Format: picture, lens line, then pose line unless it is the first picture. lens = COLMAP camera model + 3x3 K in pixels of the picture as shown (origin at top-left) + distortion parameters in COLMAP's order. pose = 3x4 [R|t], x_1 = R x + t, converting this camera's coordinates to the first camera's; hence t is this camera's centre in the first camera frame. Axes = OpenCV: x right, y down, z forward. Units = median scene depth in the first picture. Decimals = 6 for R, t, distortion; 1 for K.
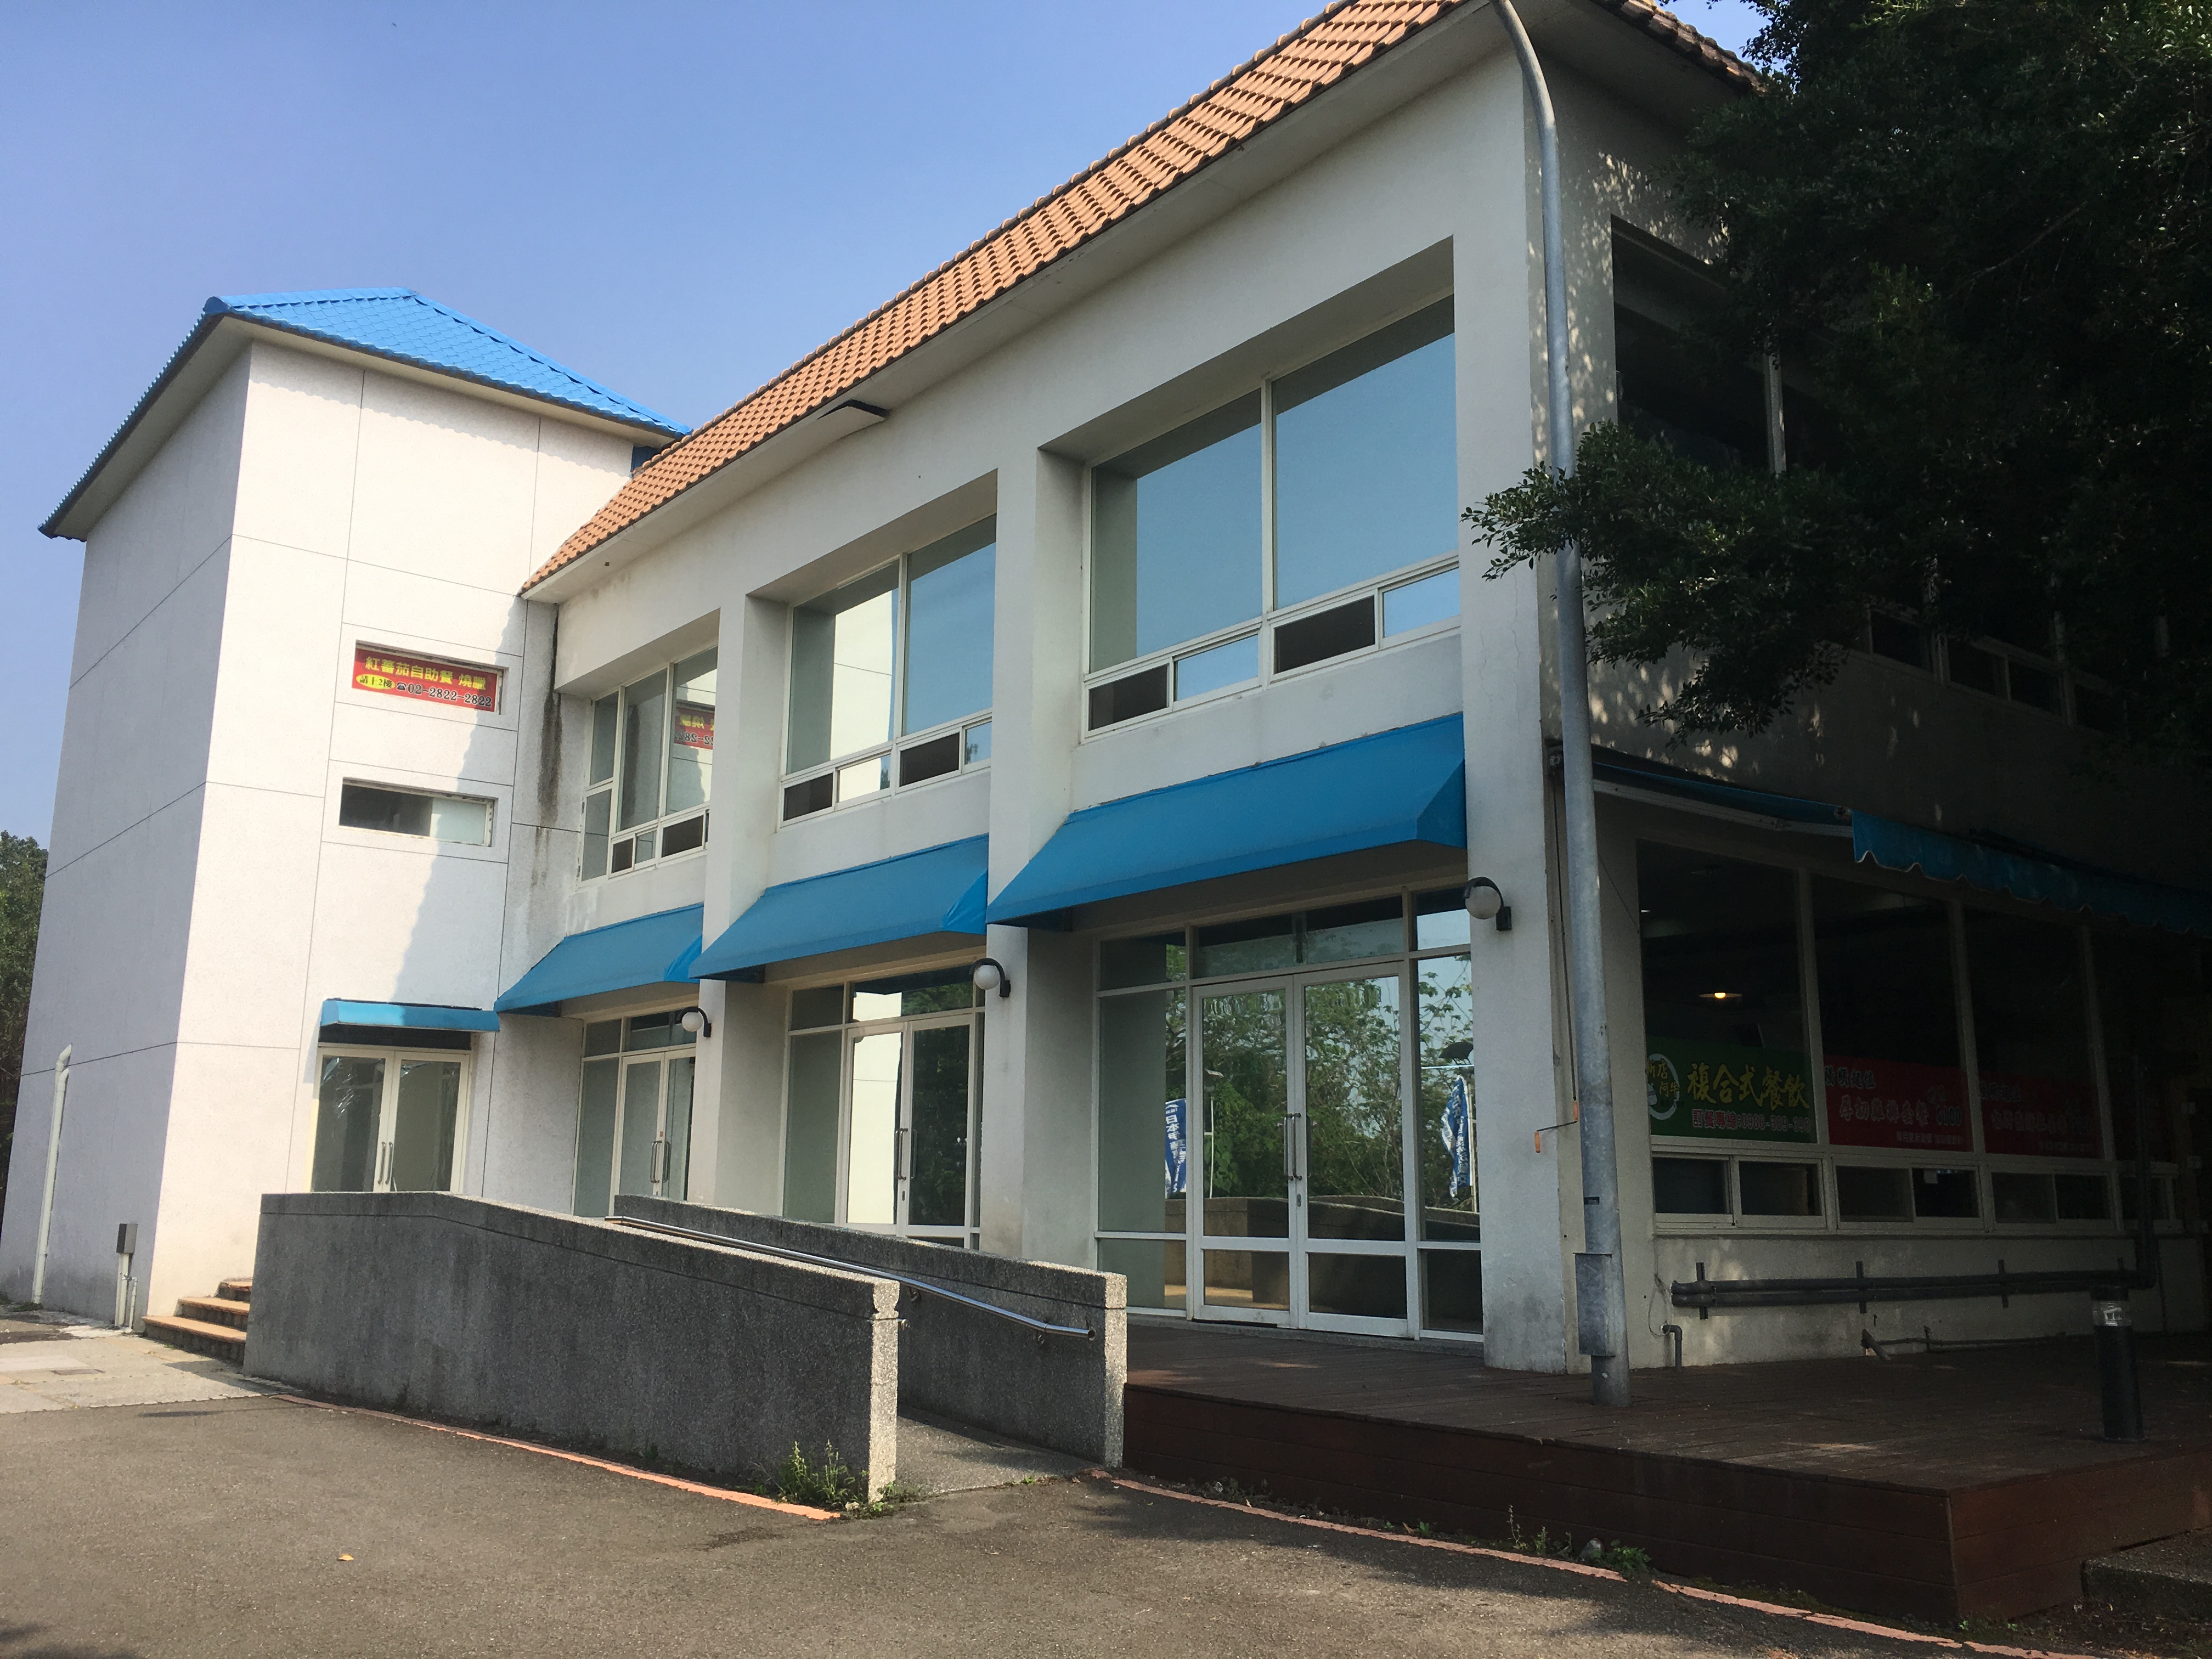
lens RADIAL K [[1856.4, 0, 1103.2], [0, 1856.4, 826.6], [0, 0, 1]] dist [0.058684, 0.007413]
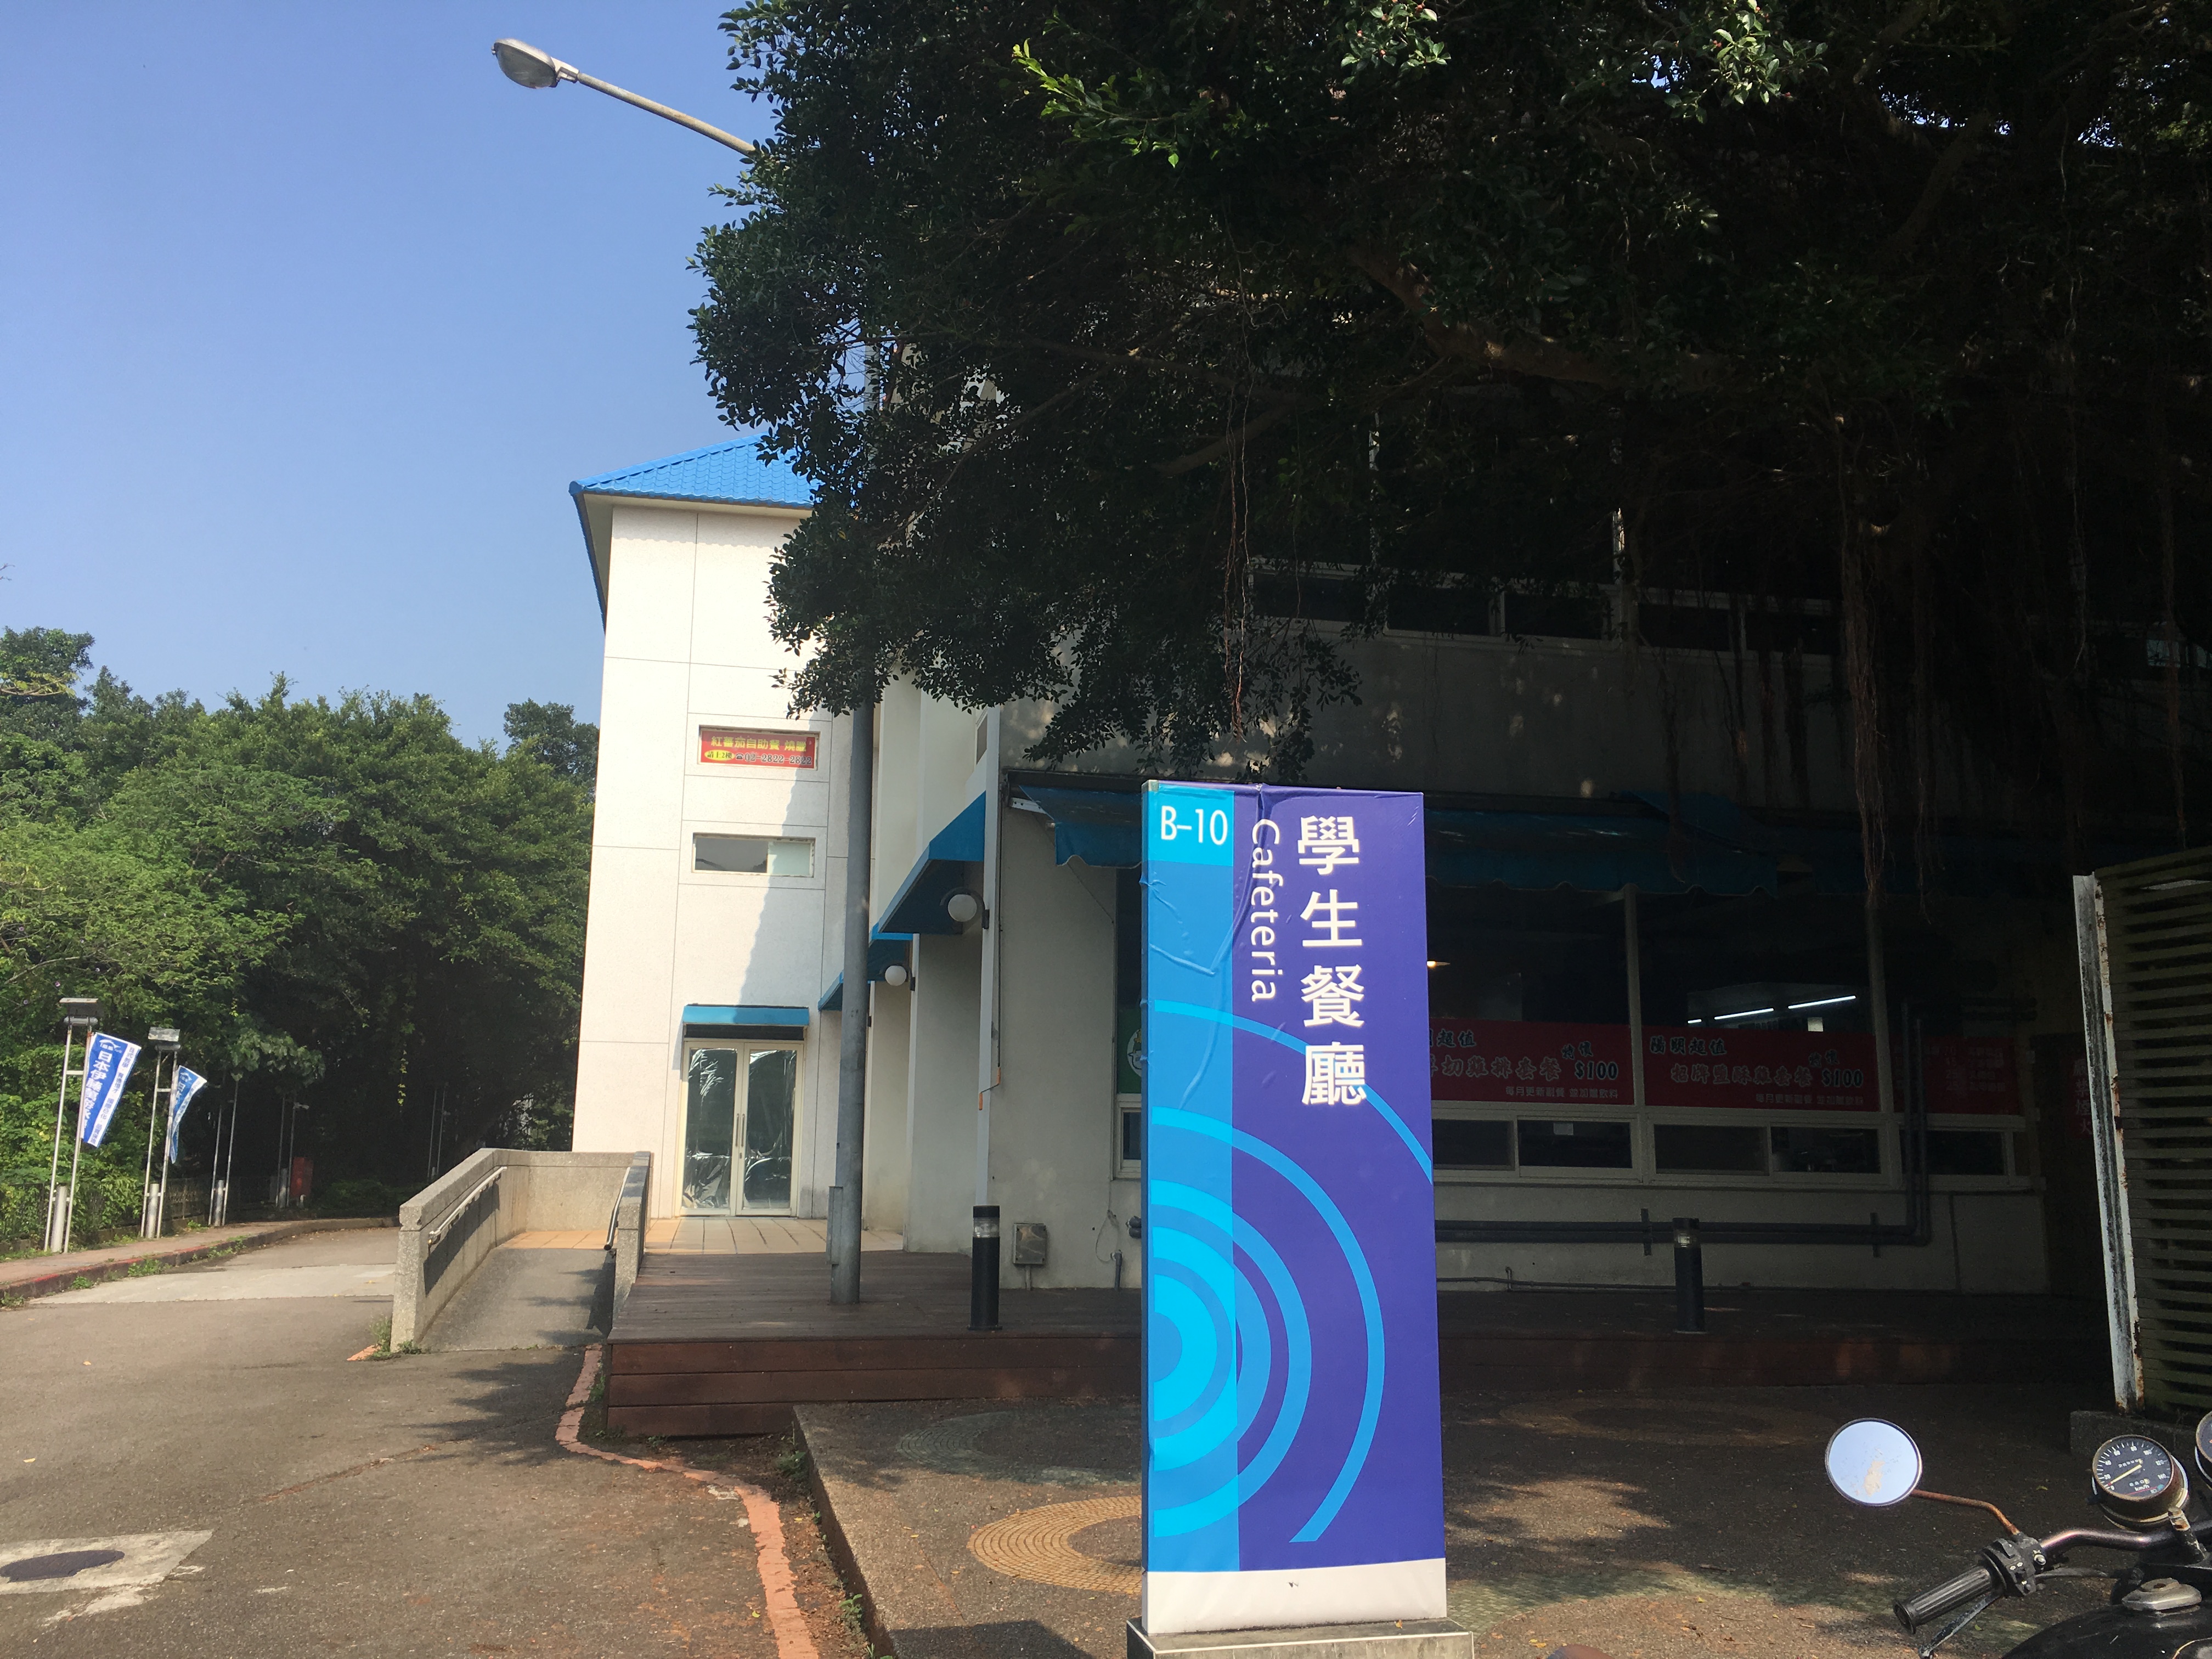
lens RADIAL K [[1856.4, 0, 1100.6], [0, 1856.4, 829.8], [0, 0, 1]] dist [0.058684, 0.007413]
pose [[0.891670, -0.077454, -0.446010, 0.415128], [0.082959, 0.996527, -0.007204, 0.004236], [0.445019, -0.030577, 0.894999, -0.021576]]
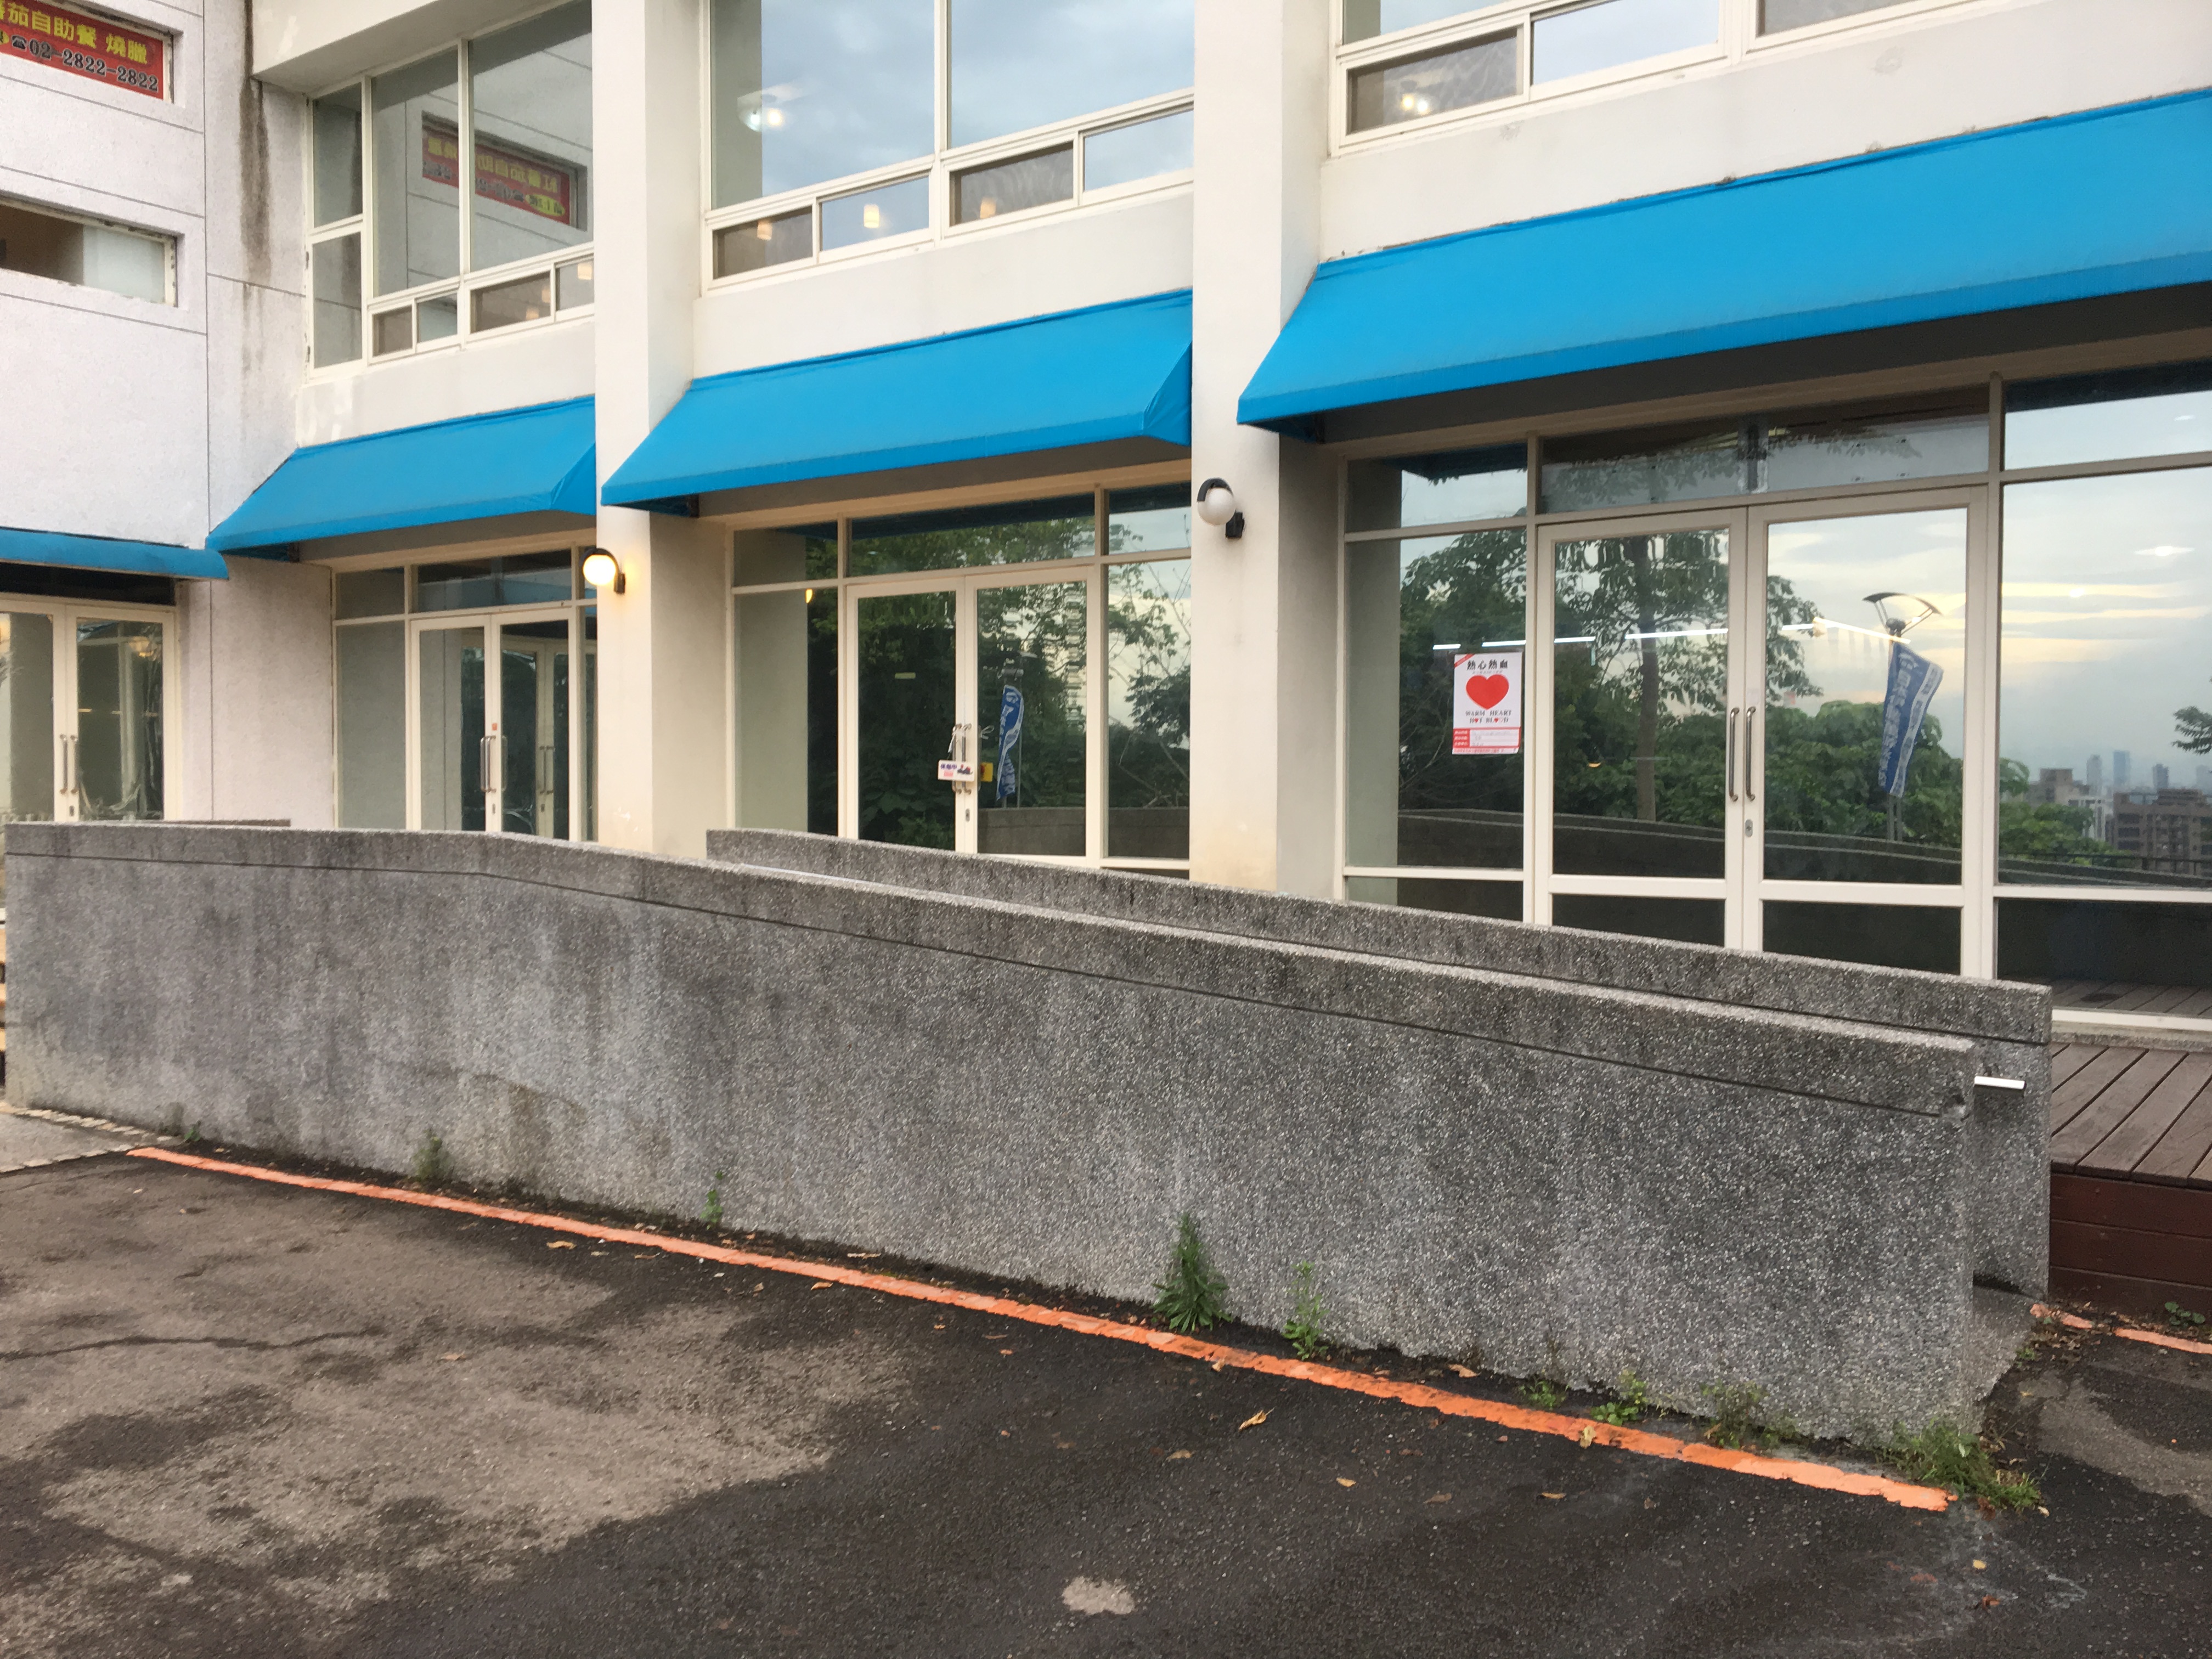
lens RADIAL K [[1873.1, 0, 1117.3], [0, 1873.1, 836.4], [0, 0, 1]] dist [0.026239, -0.053609]
pose [[0.965179, -0.001216, 0.261586, -0.184426], [-0.054052, 0.977481, 0.203982, 0.042536], [-0.255944, -0.211018, 0.943379, 0.244611]]
